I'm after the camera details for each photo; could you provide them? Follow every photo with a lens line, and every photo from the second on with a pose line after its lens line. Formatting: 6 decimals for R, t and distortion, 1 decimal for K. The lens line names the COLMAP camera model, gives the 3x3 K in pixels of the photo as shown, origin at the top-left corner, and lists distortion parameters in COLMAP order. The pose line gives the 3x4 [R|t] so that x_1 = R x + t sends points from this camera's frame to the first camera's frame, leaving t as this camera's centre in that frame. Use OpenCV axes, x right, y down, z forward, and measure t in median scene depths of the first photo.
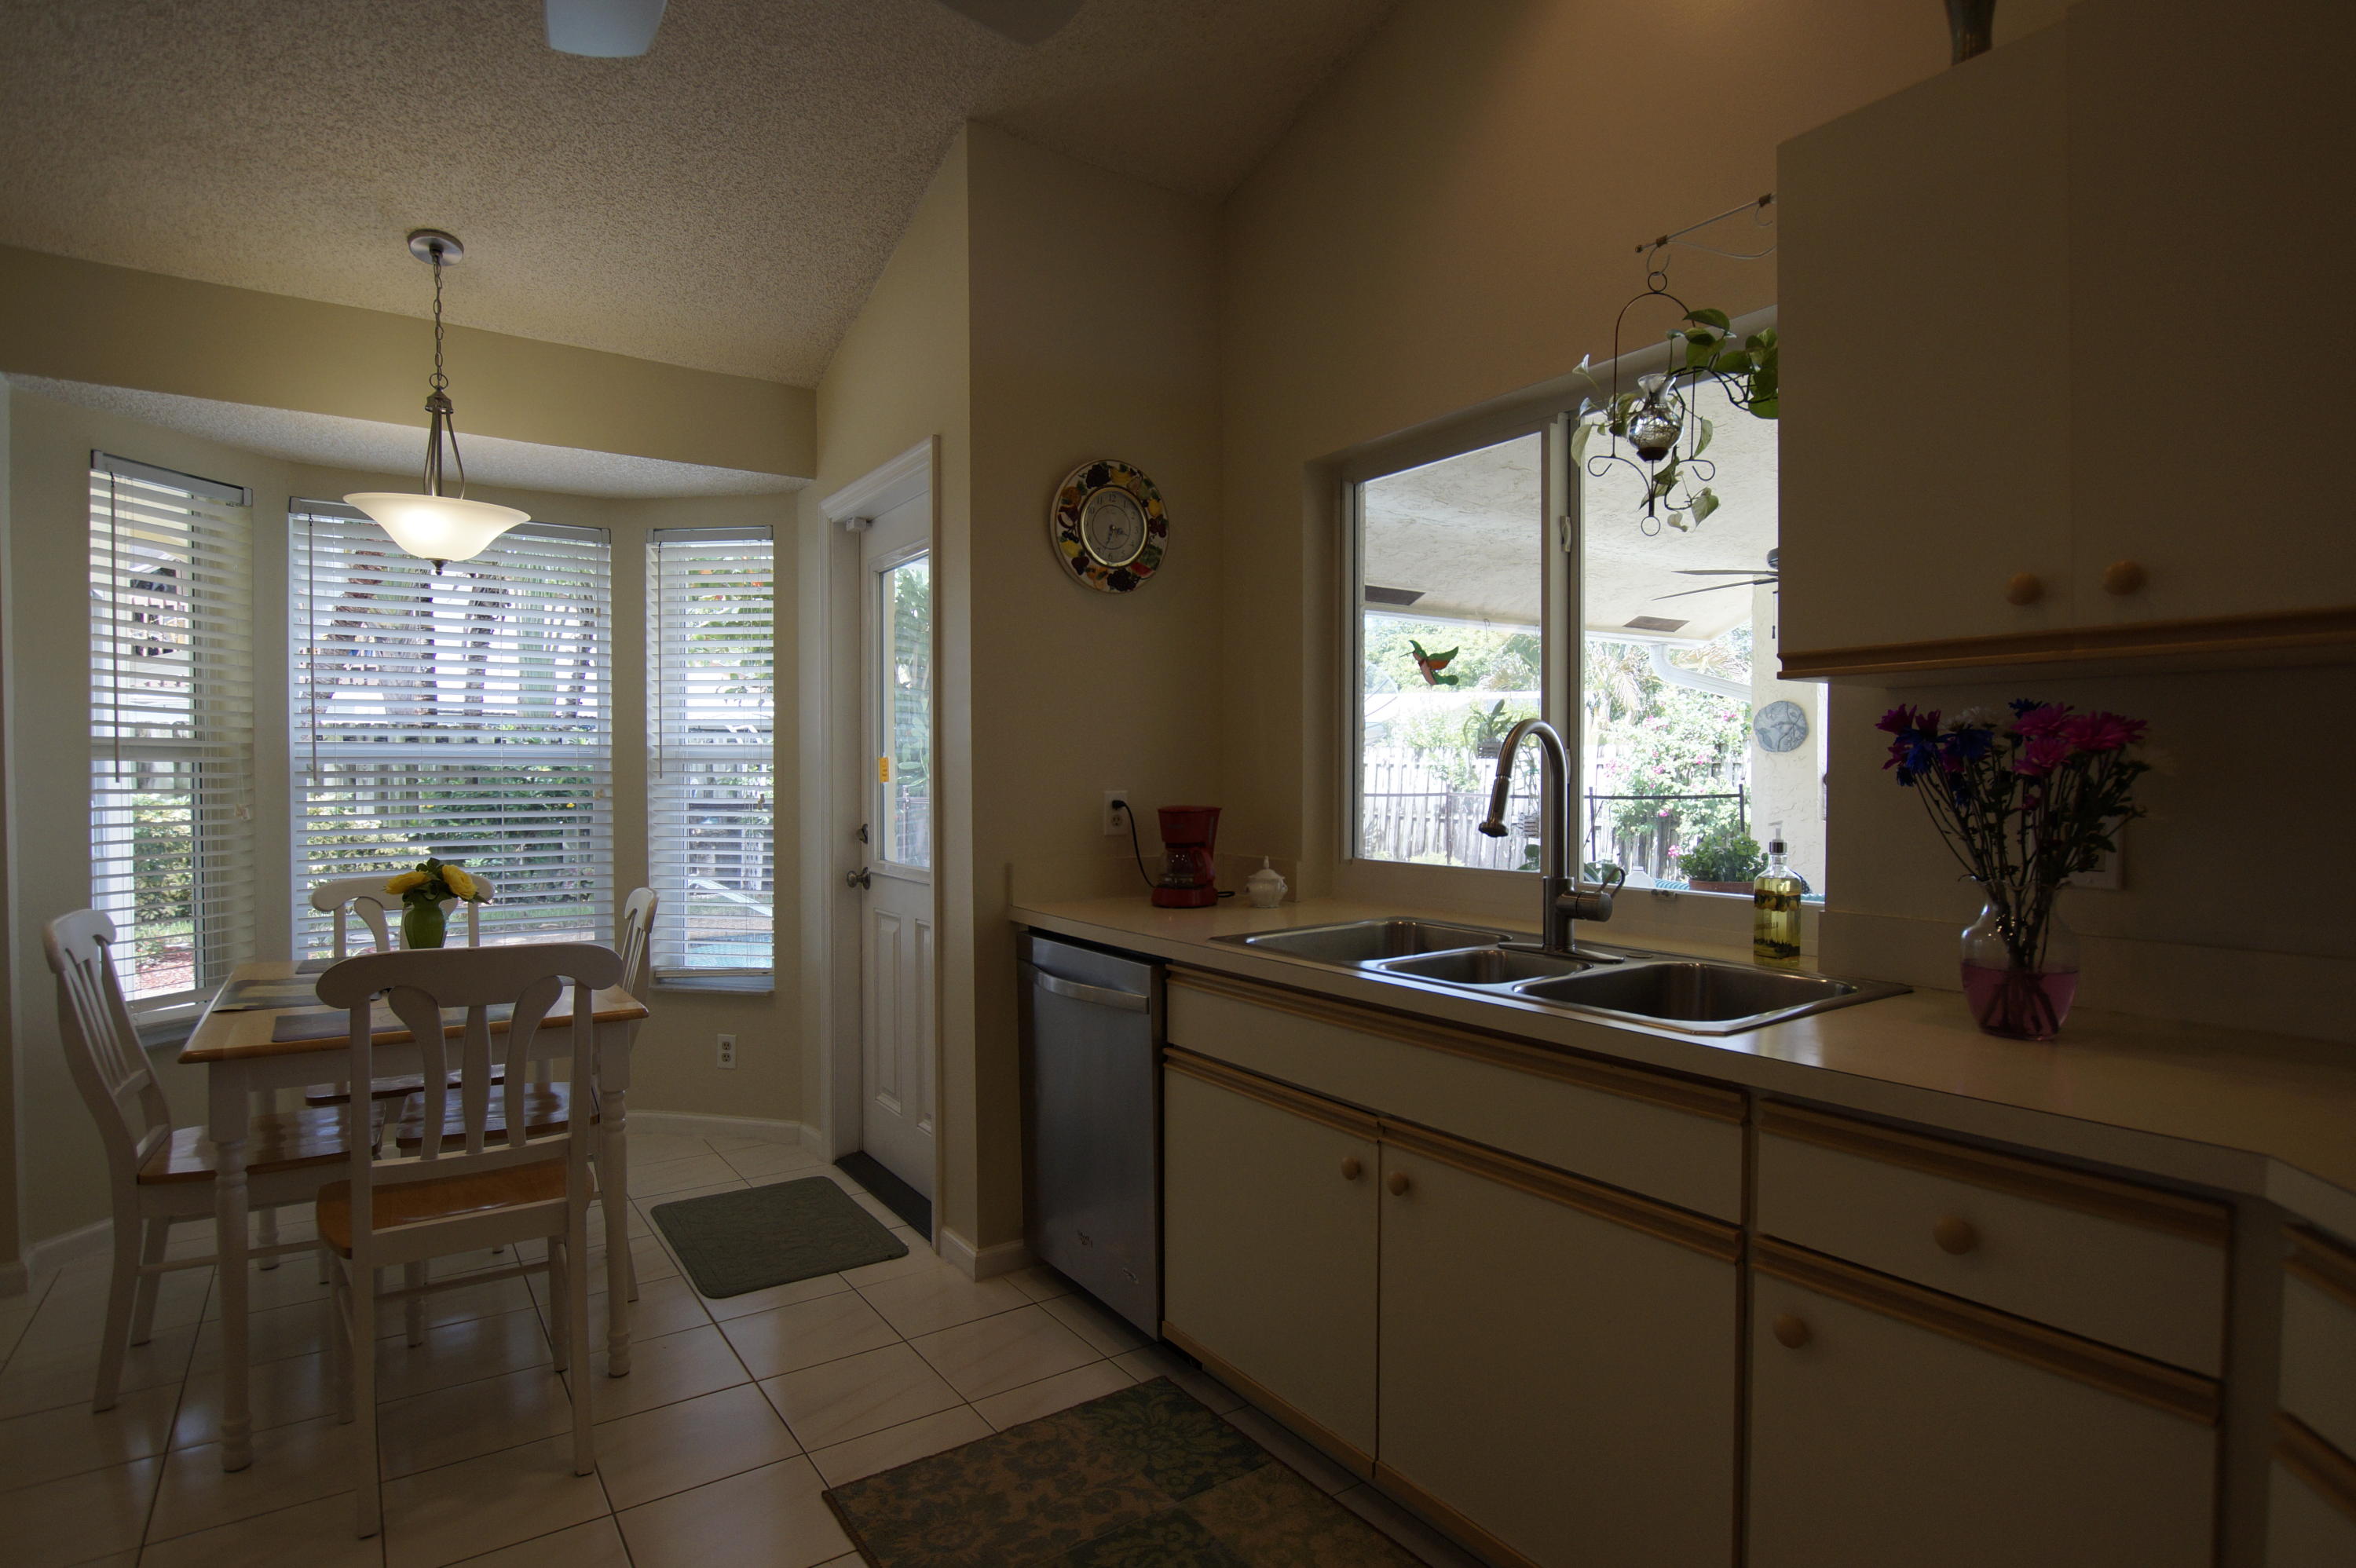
lens RADIAL K [[1210.4, 0, 1191.3], [0, 1210.4, 797.4], [0, 0, 1]] dist [-0.019958, 0.000491]
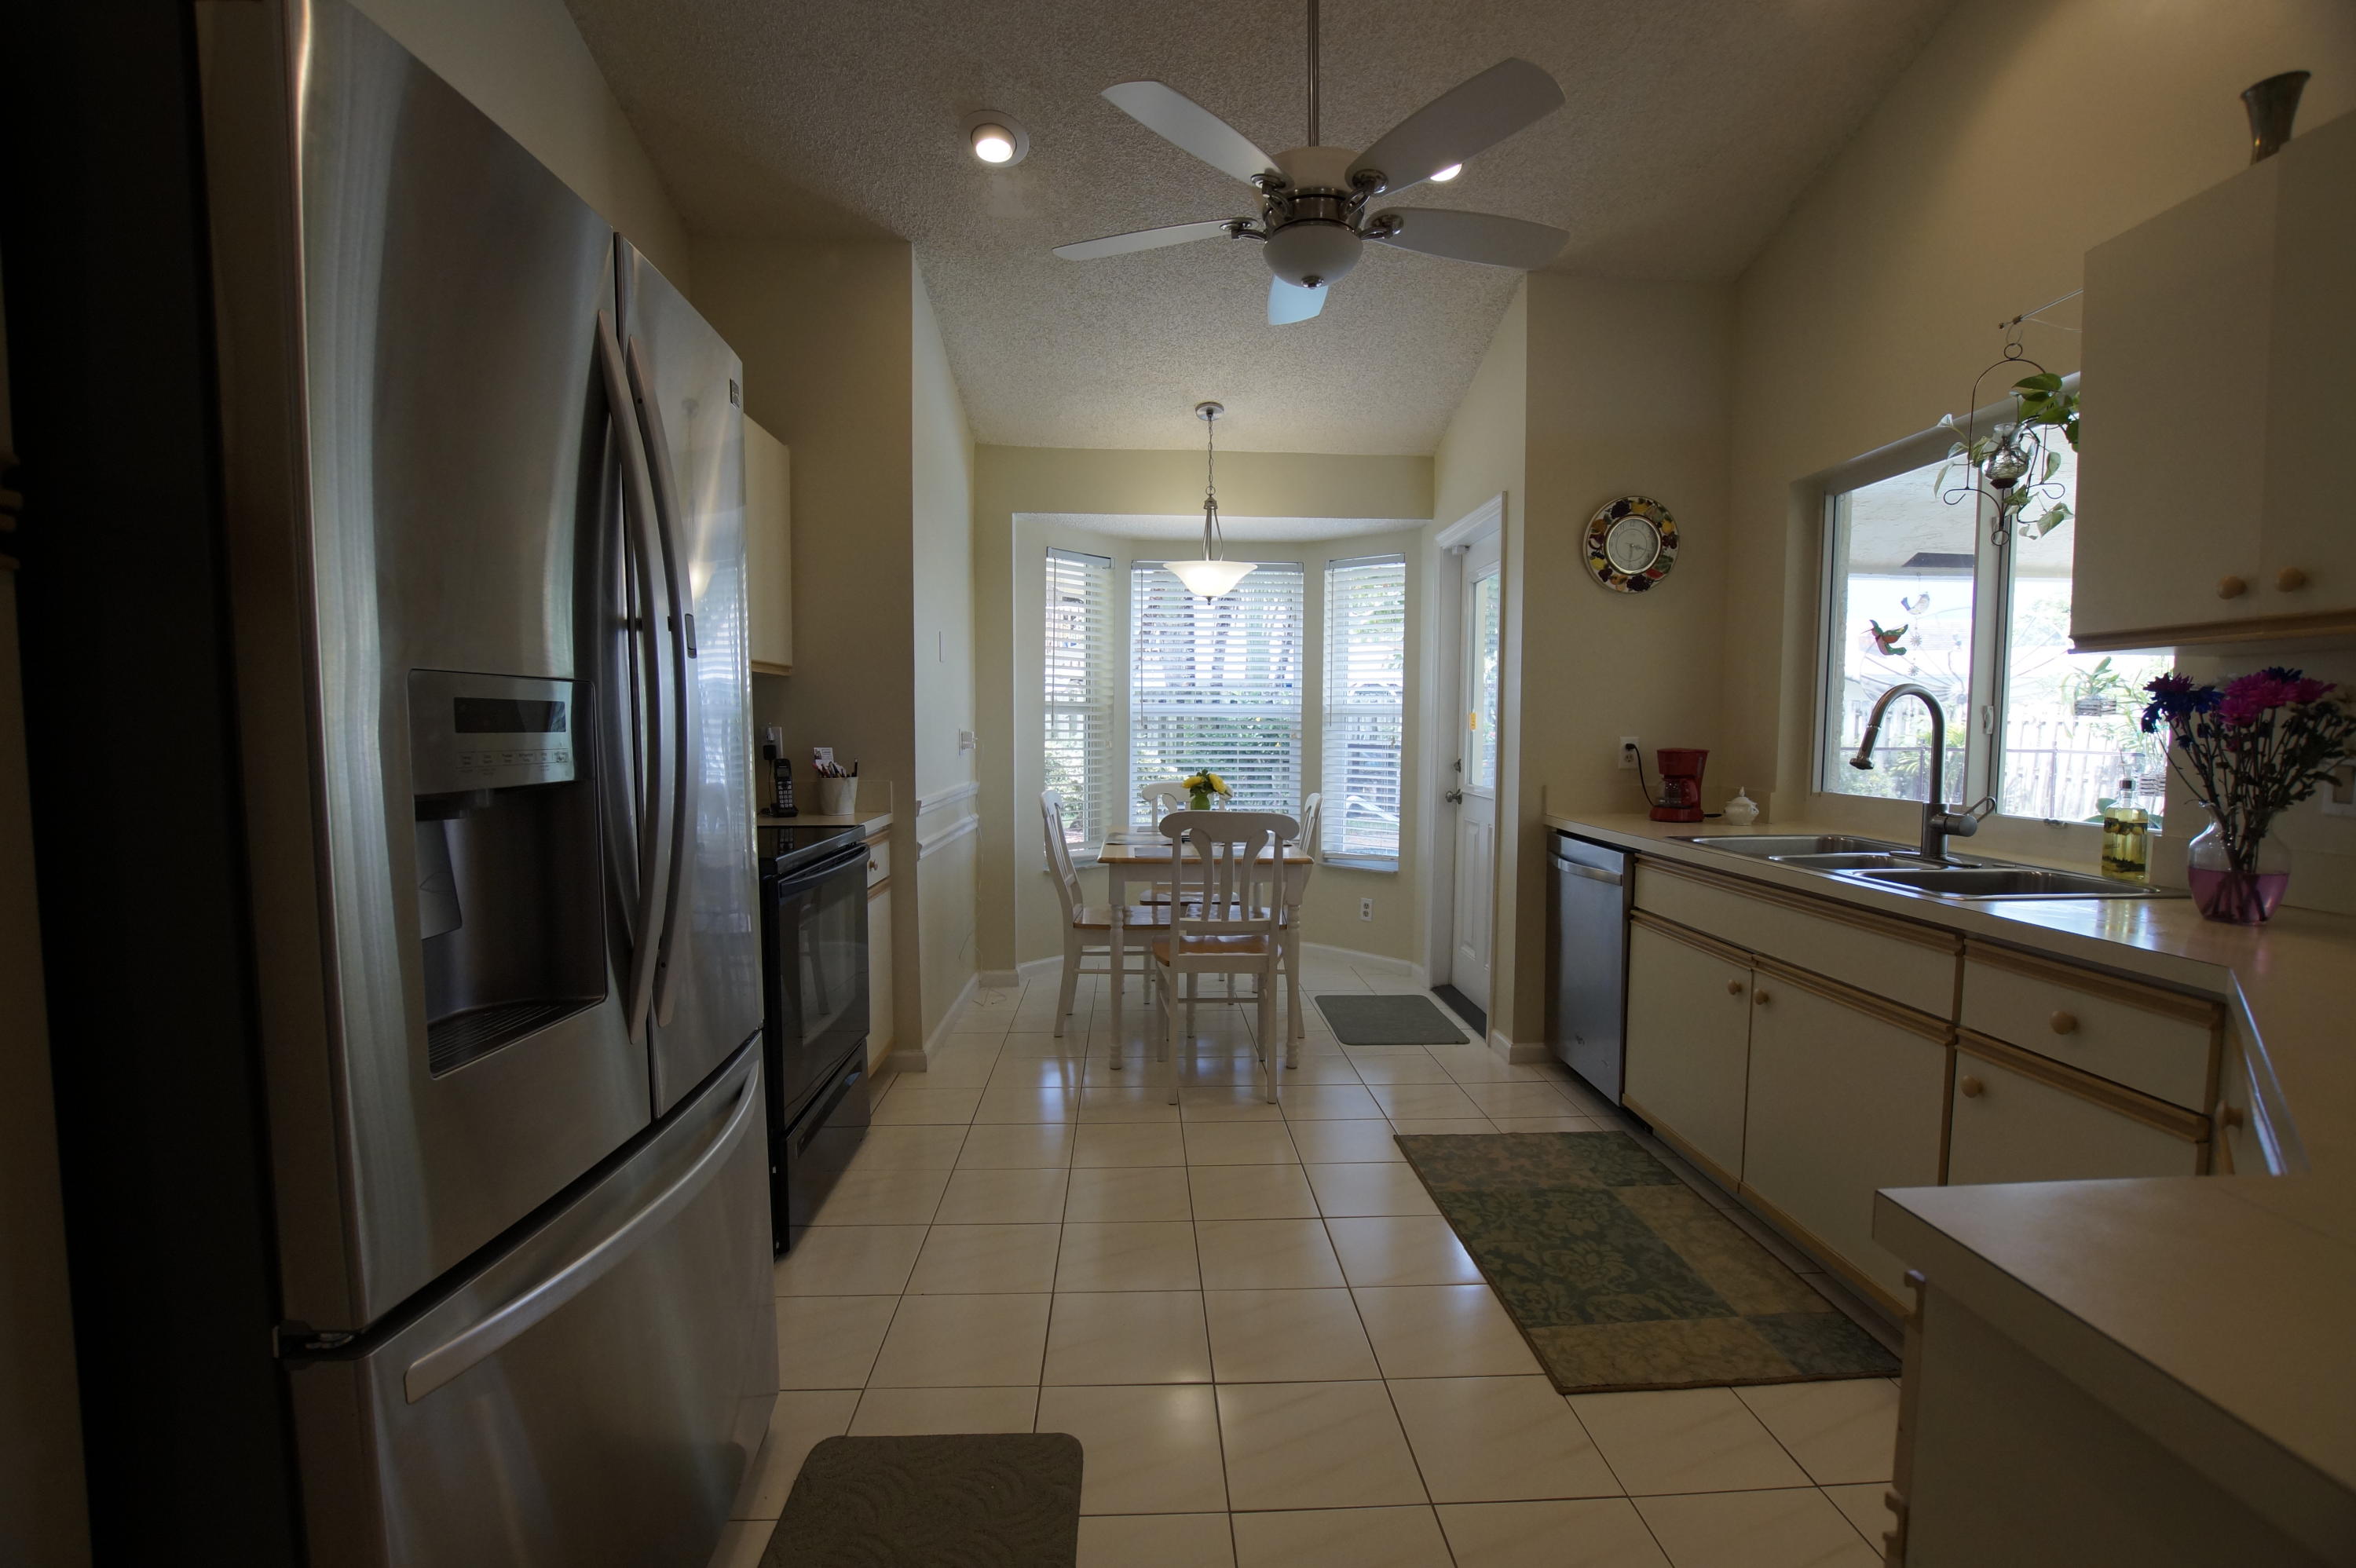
lens RADIAL K [[1051.5, 0, 1188.0], [0, 1051.5, 795.5], [0, 0, 1]] dist [-0.028139, 0.003090]
pose [[0.845767, 0.041058, -0.531970, 0.157888], [-0.017222, 0.998616, 0.049694, 0.011531], [0.533274, -0.032868, 0.845304, -0.295369]]
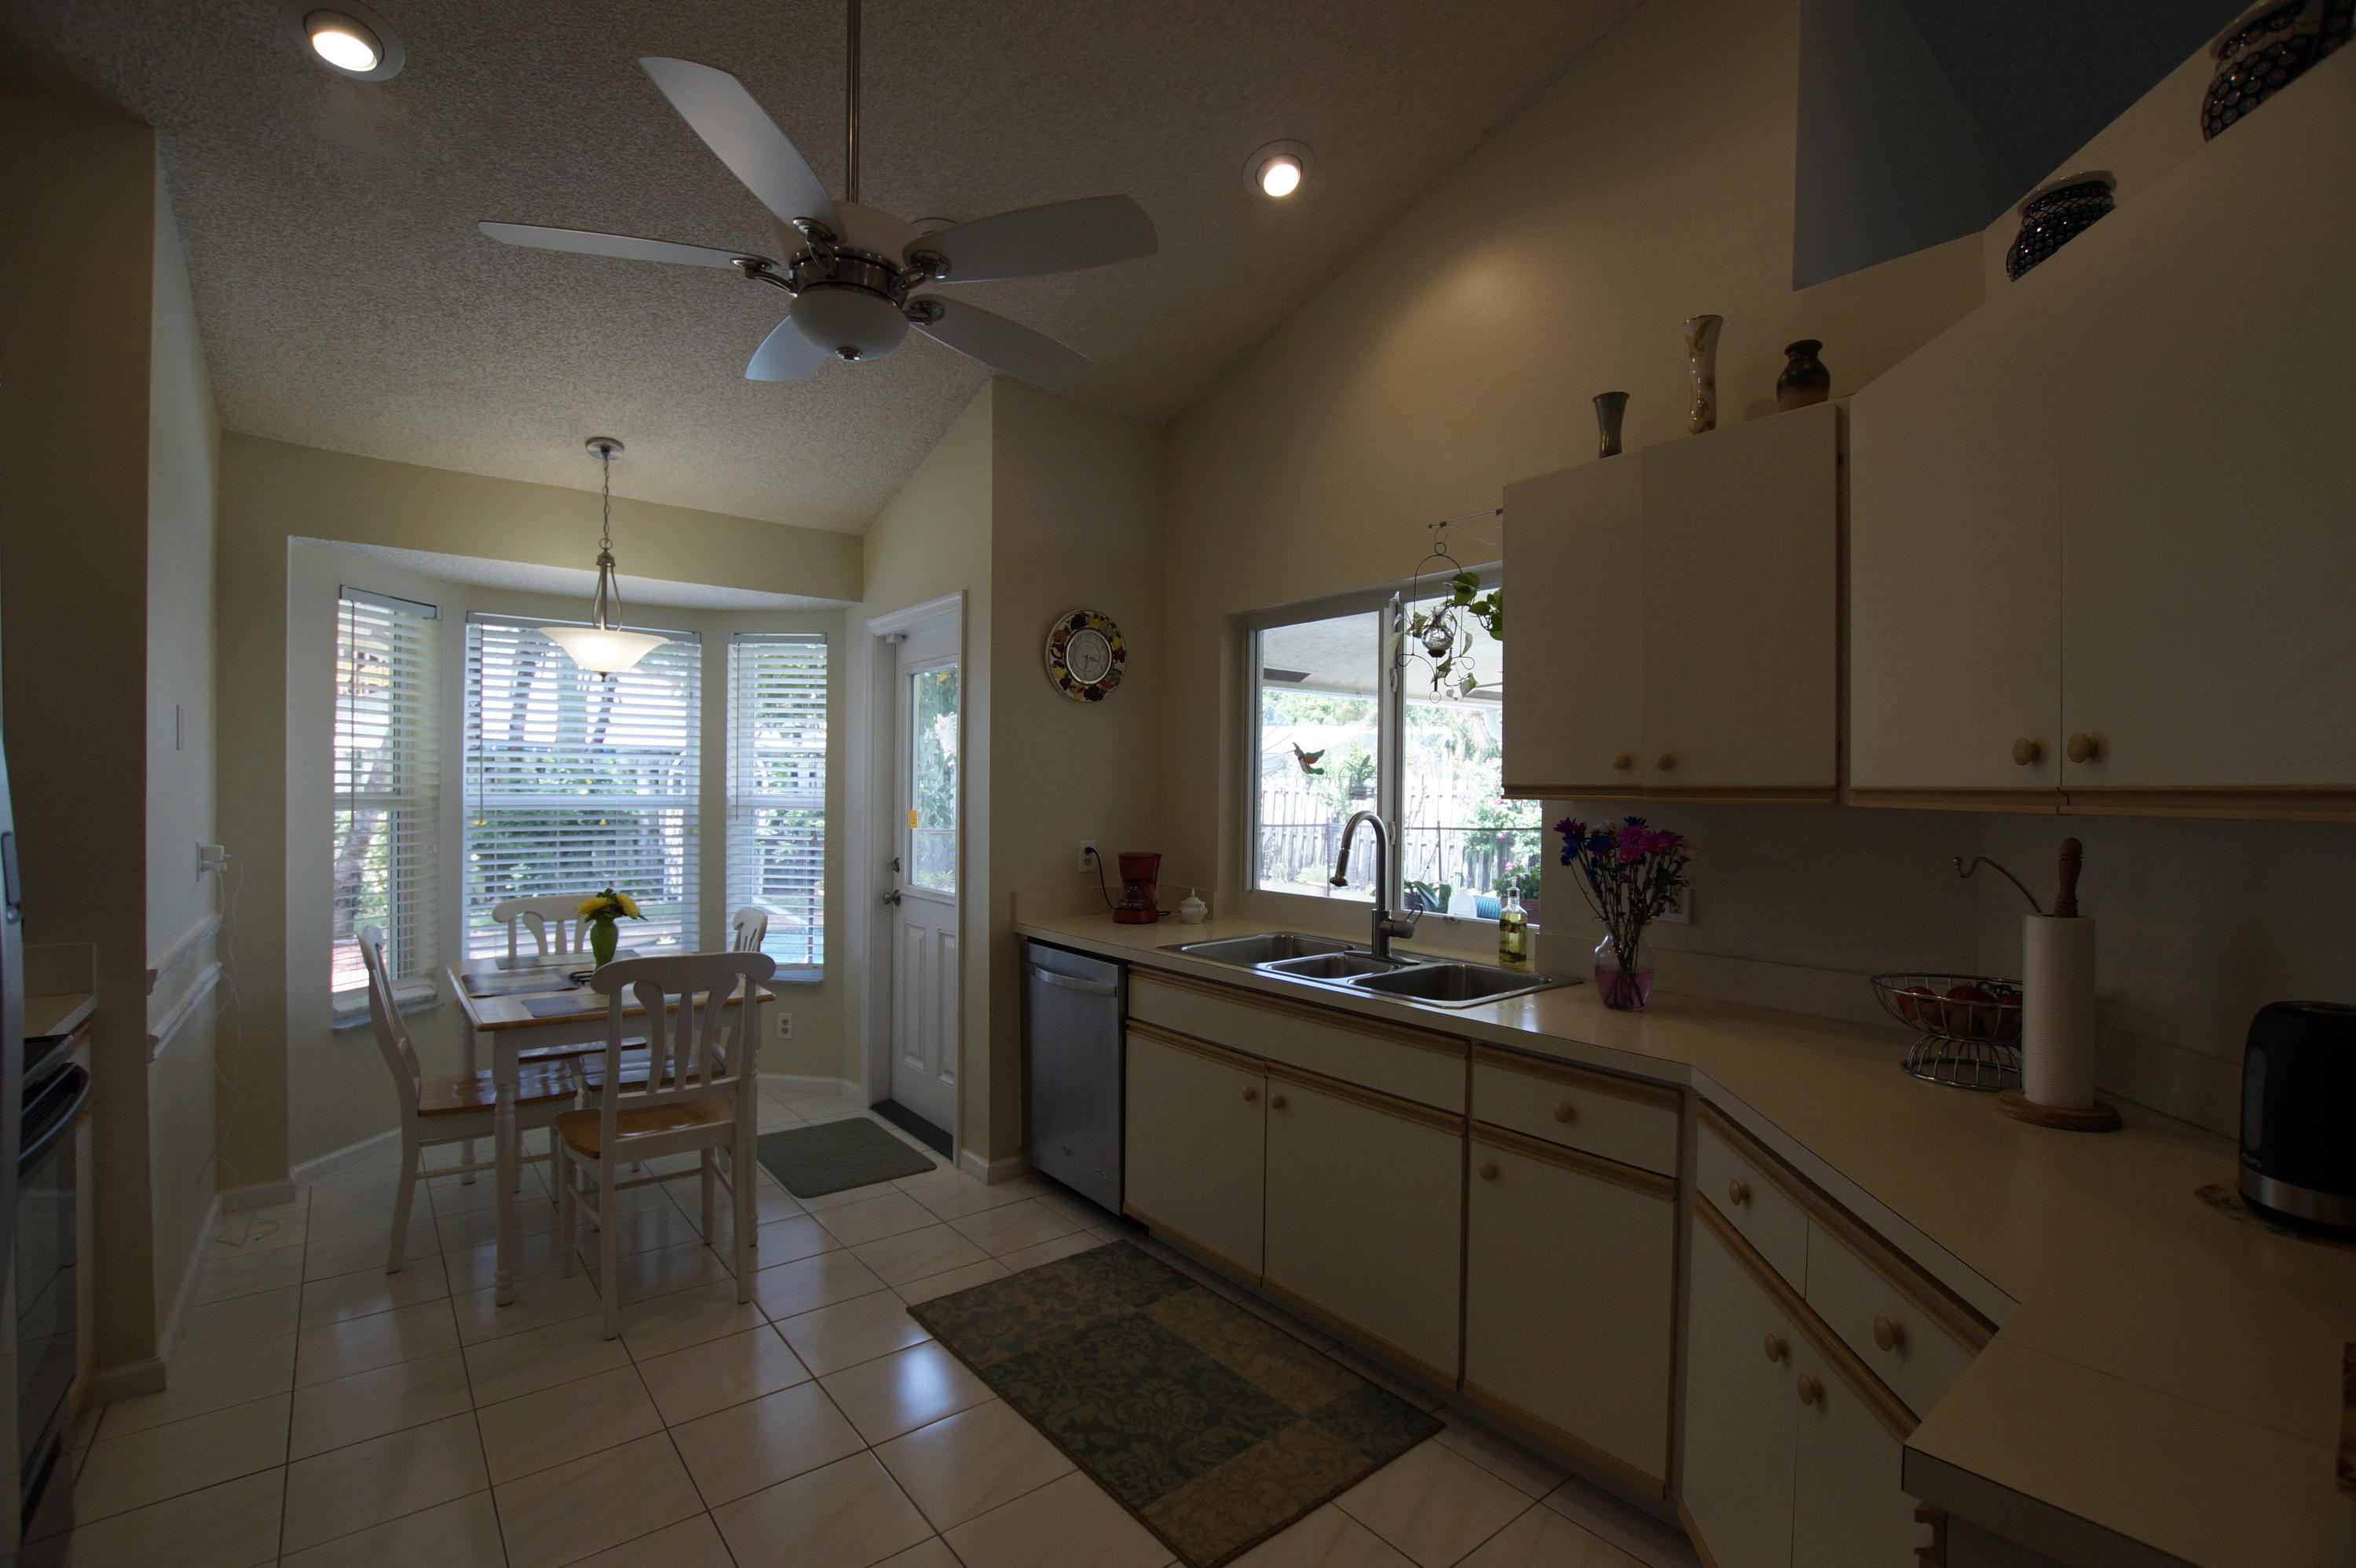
lens RADIAL K [[1051.5, 0, 1188.4], [0, 1051.5, 796.2], [0, 0, 1]] dist [-0.028139, 0.003090]
pose [[0.997572, 0.010989, 0.068773, -0.031472], [-0.010152, 0.999870, -0.012501, -0.045738], [-0.068902, 0.011772, 0.997554, -0.256848]]
